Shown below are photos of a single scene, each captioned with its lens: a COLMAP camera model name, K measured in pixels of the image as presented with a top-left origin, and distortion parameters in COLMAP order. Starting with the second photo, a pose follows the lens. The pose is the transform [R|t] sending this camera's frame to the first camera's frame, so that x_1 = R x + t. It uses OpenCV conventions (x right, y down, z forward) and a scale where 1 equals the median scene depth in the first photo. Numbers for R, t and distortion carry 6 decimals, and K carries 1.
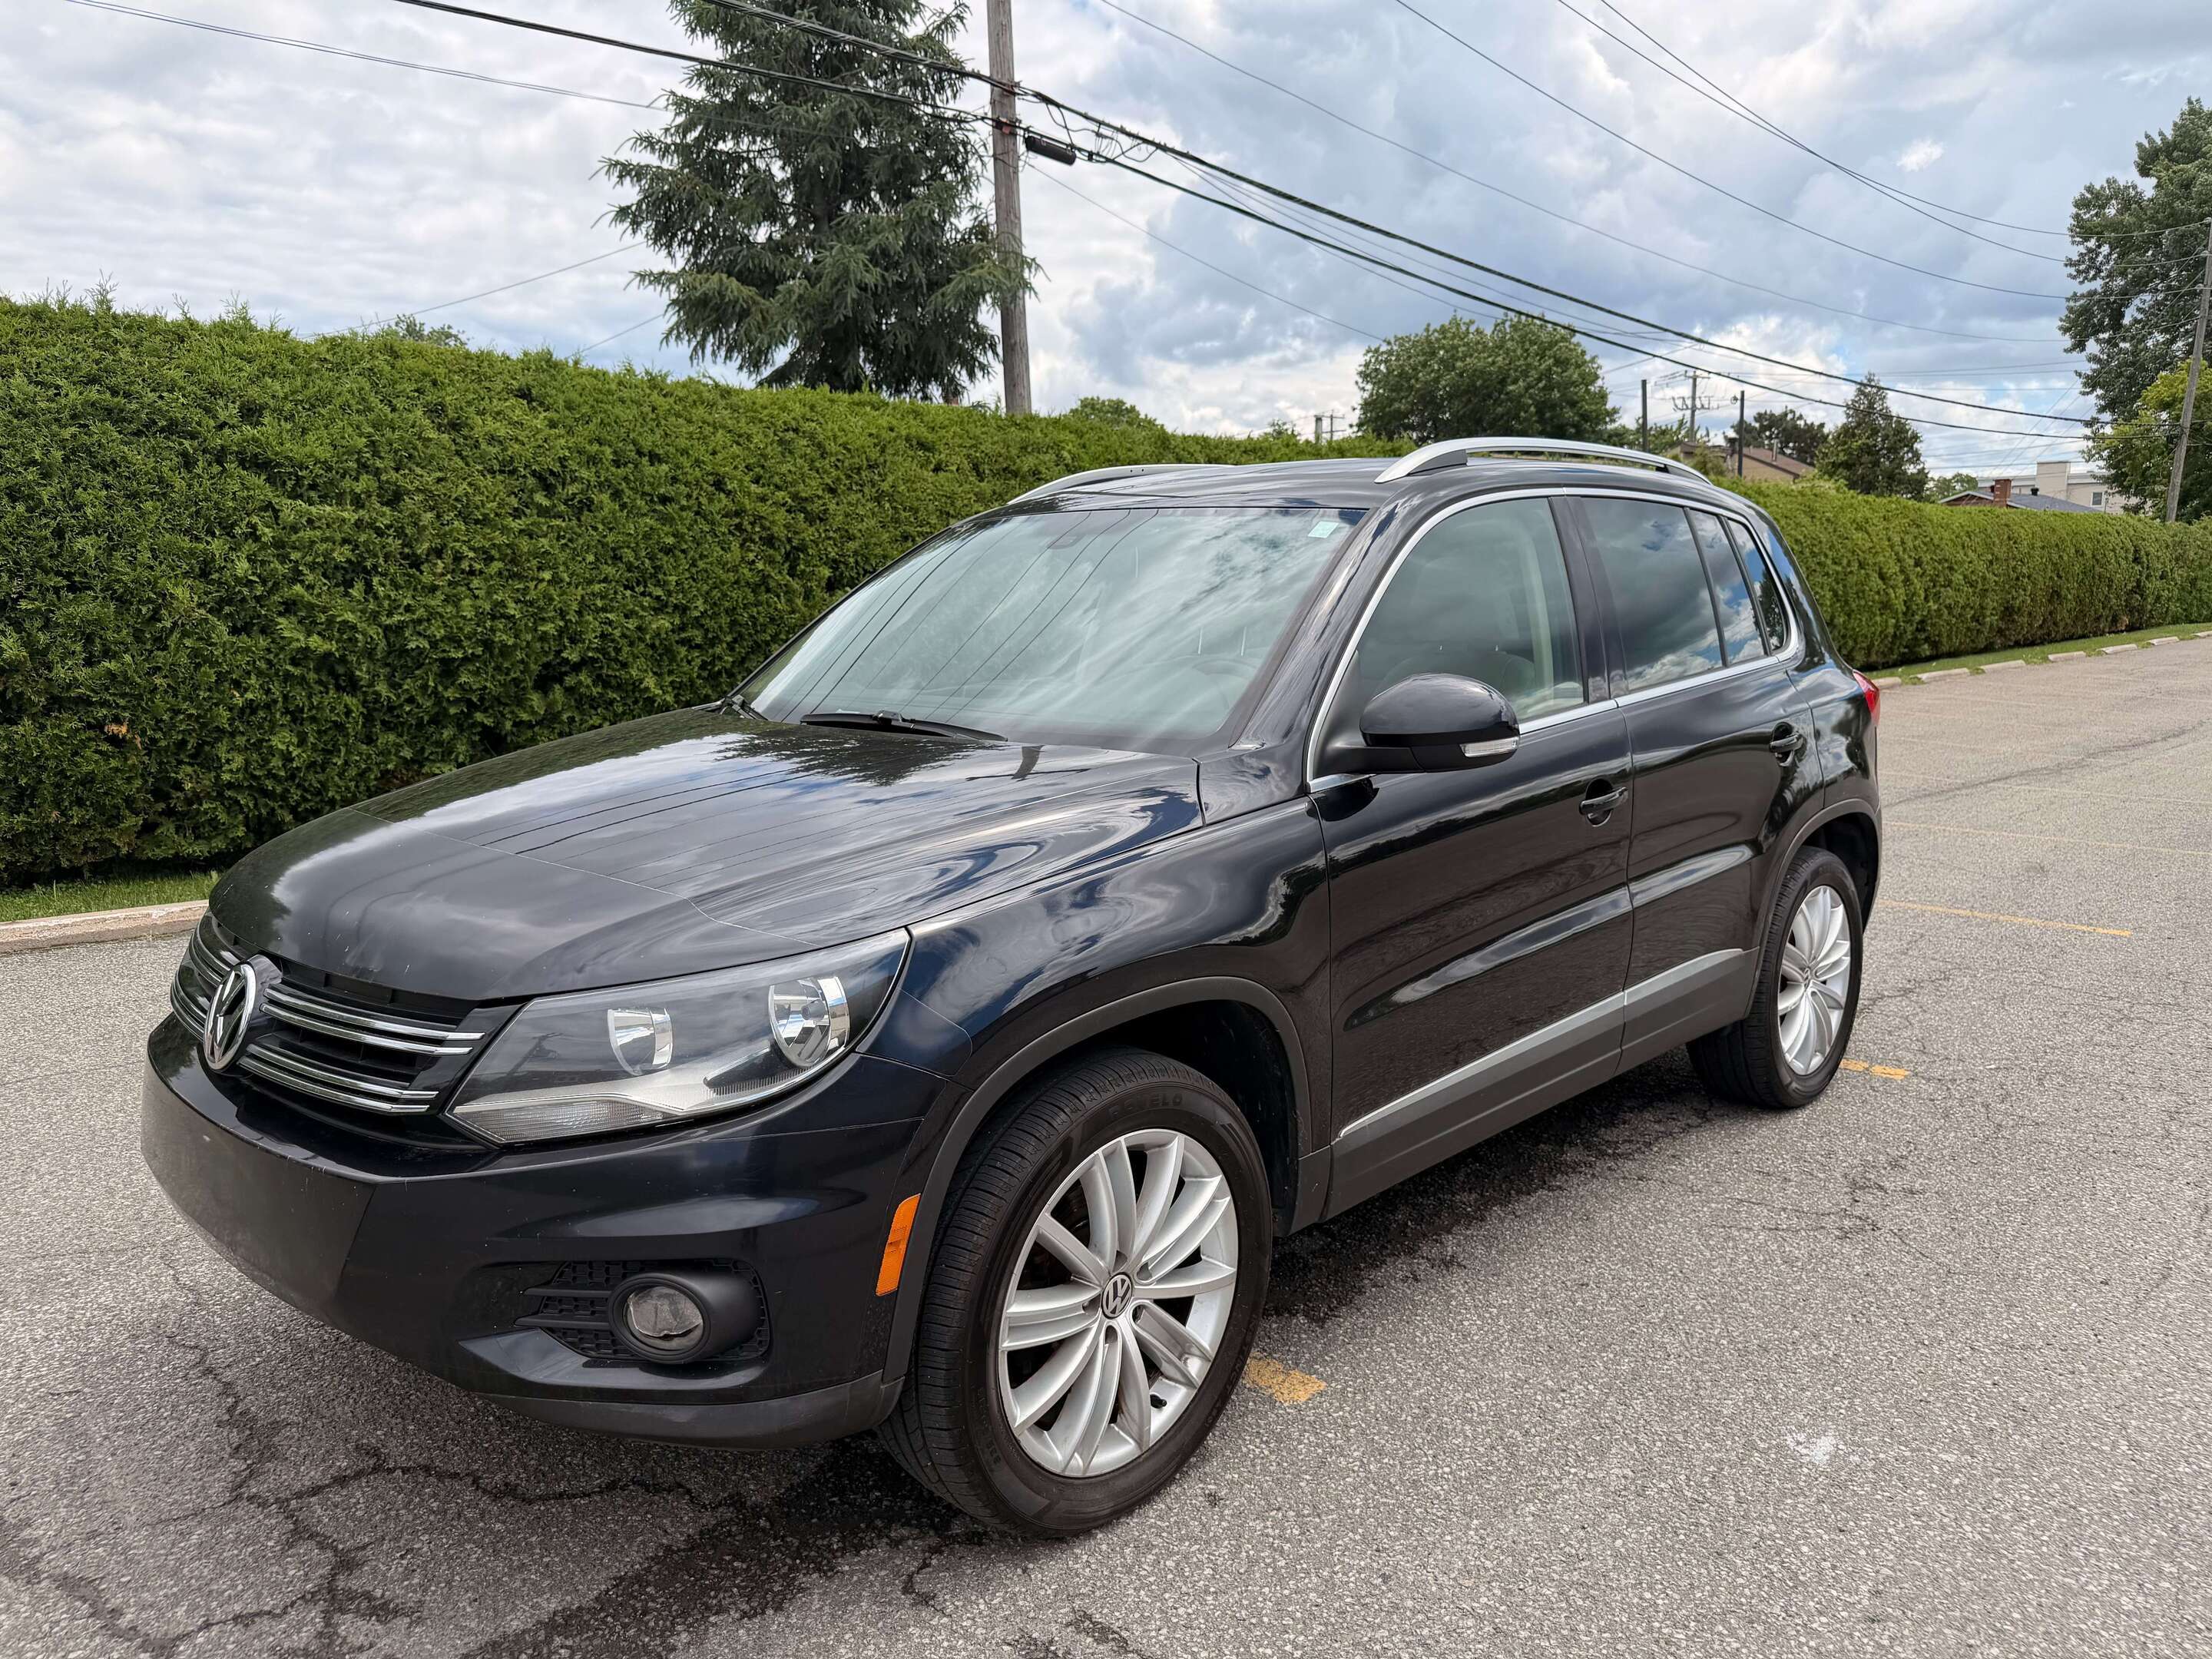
lens RADIAL K [[1677.3, 0, 1106.0], [0, 1677.3, 829.5], [0, 0, 1]] dist [-0.006642, -0.015739]
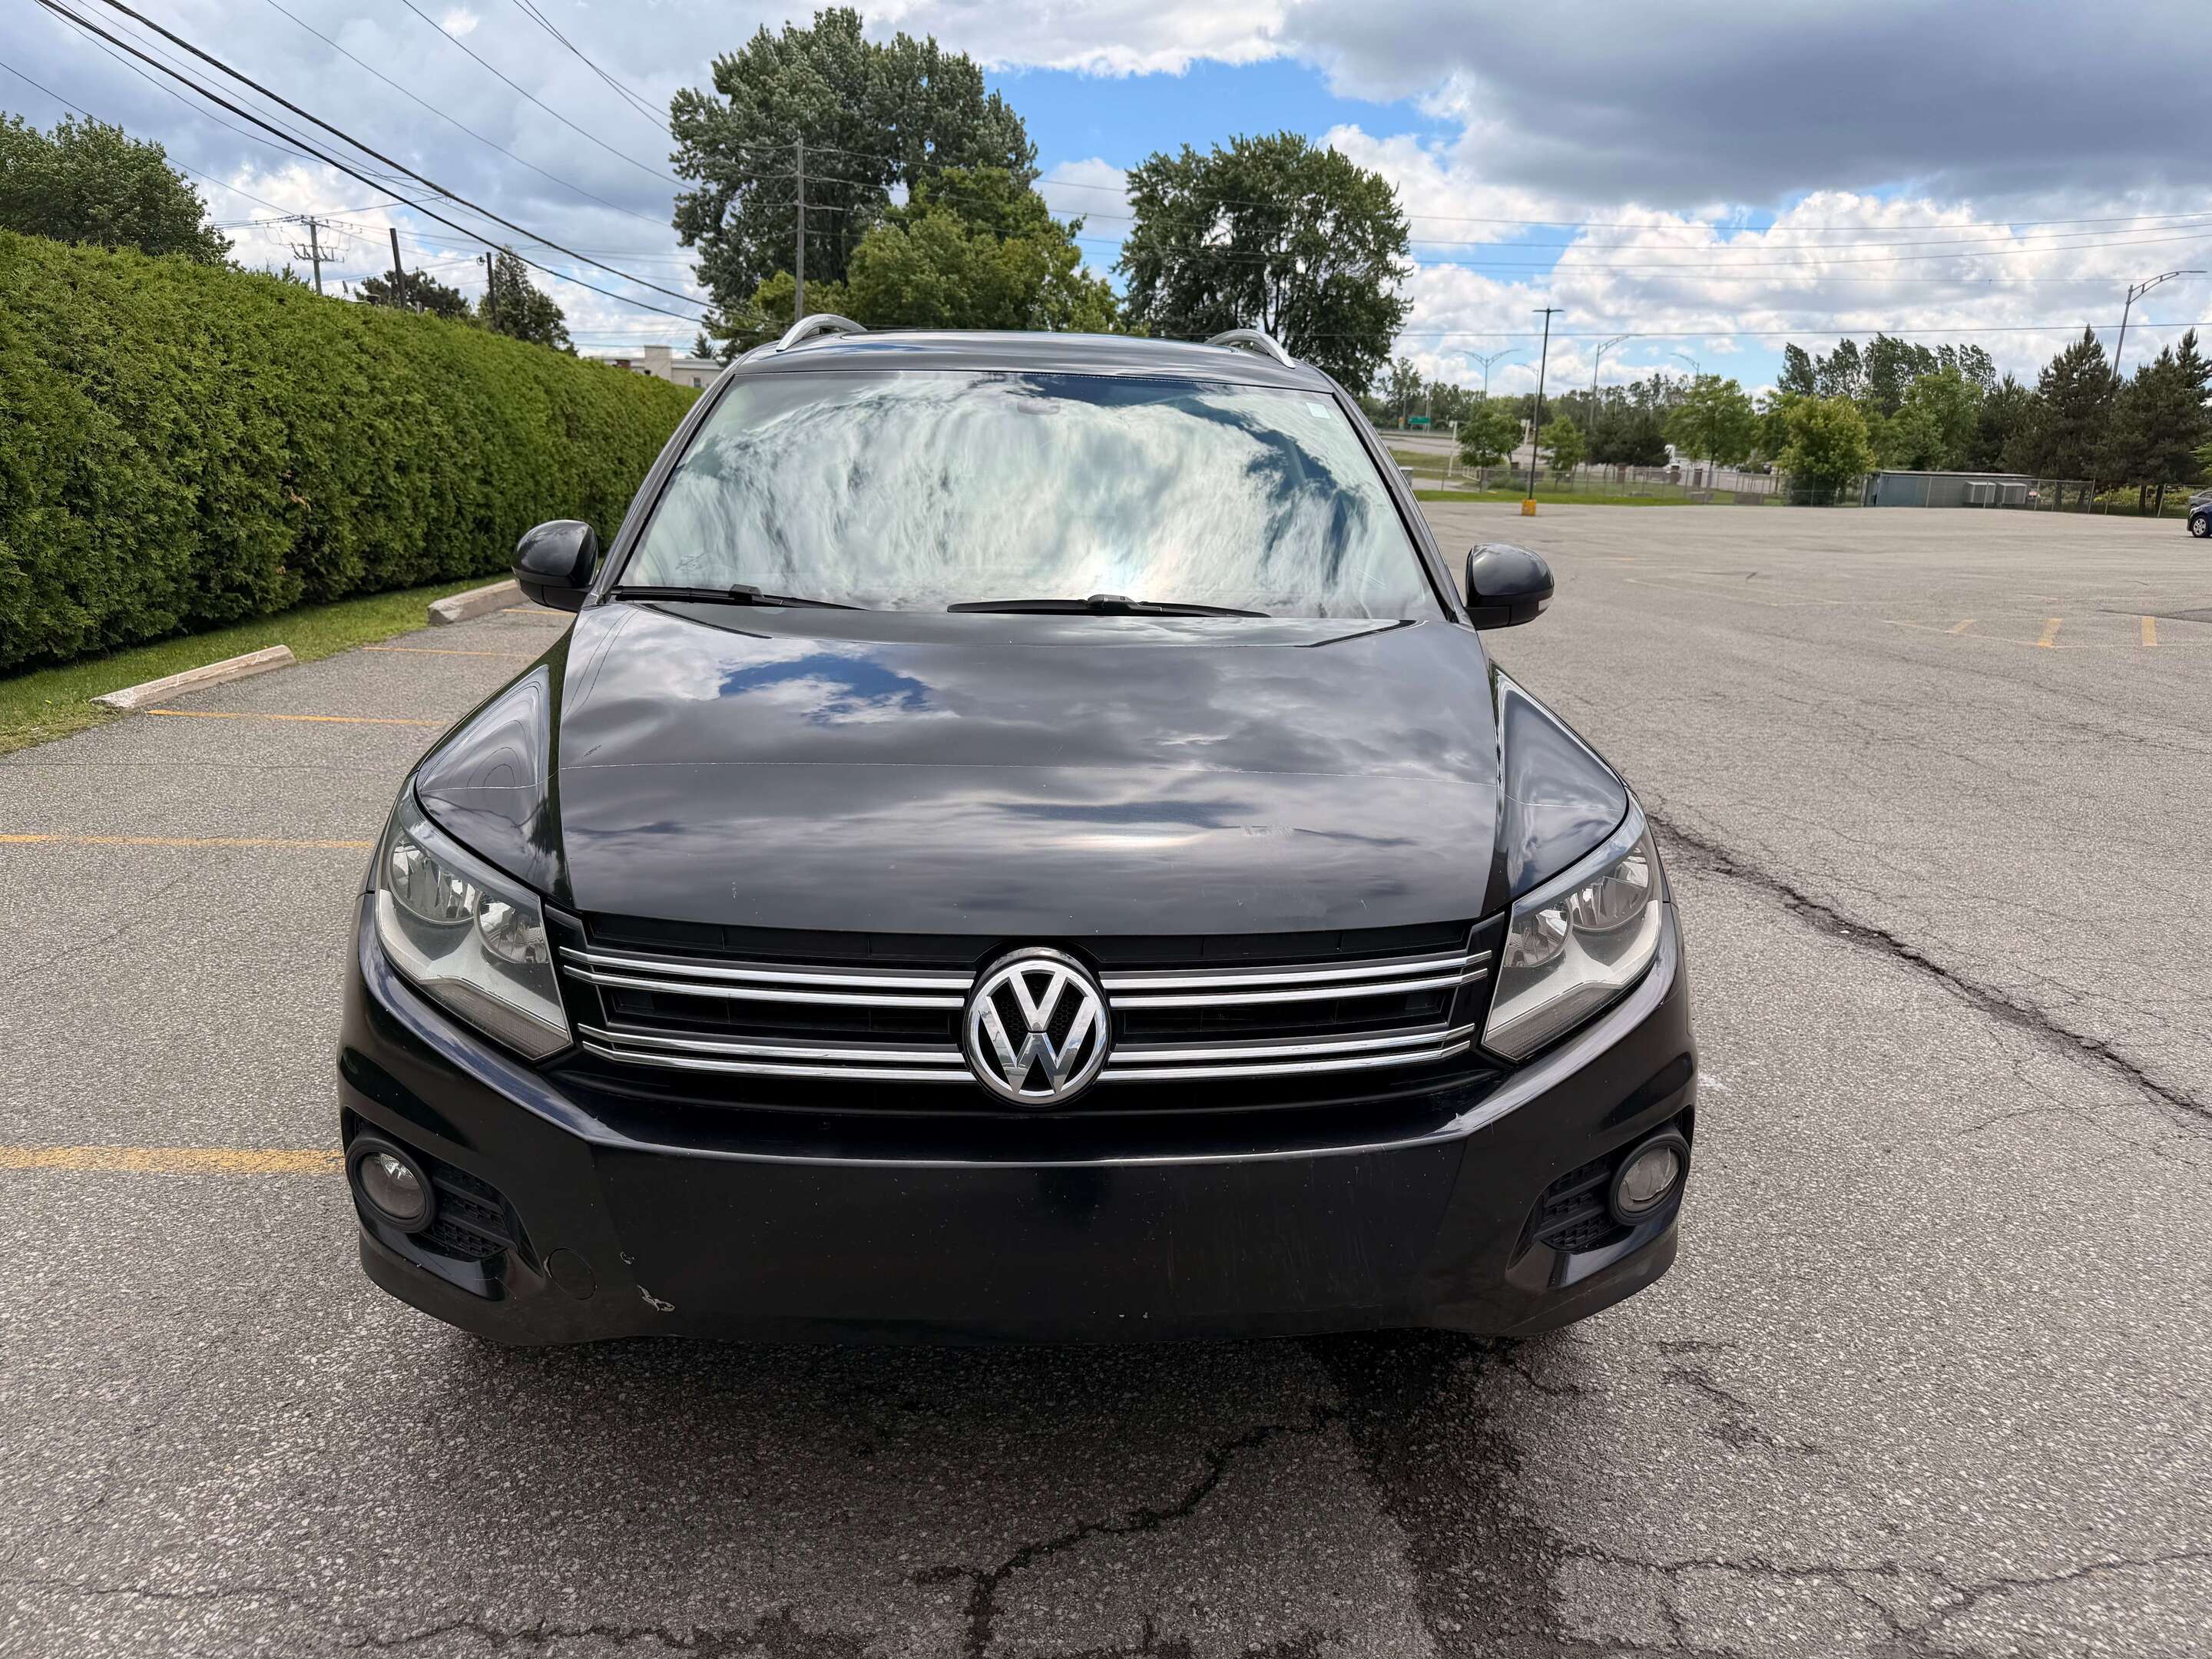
lens RADIAL K [[1677.3, 0, 1106.0], [0, 1677.3, 829.5], [0, 0, 1]] dist [-0.006642, -0.015739]
pose [[0.638502, -0.138450, 0.757065, -0.136119], [0.079375, 0.990287, 0.114157, -0.007757], [-0.765516, -0.012797, 0.643289, 0.064944]]
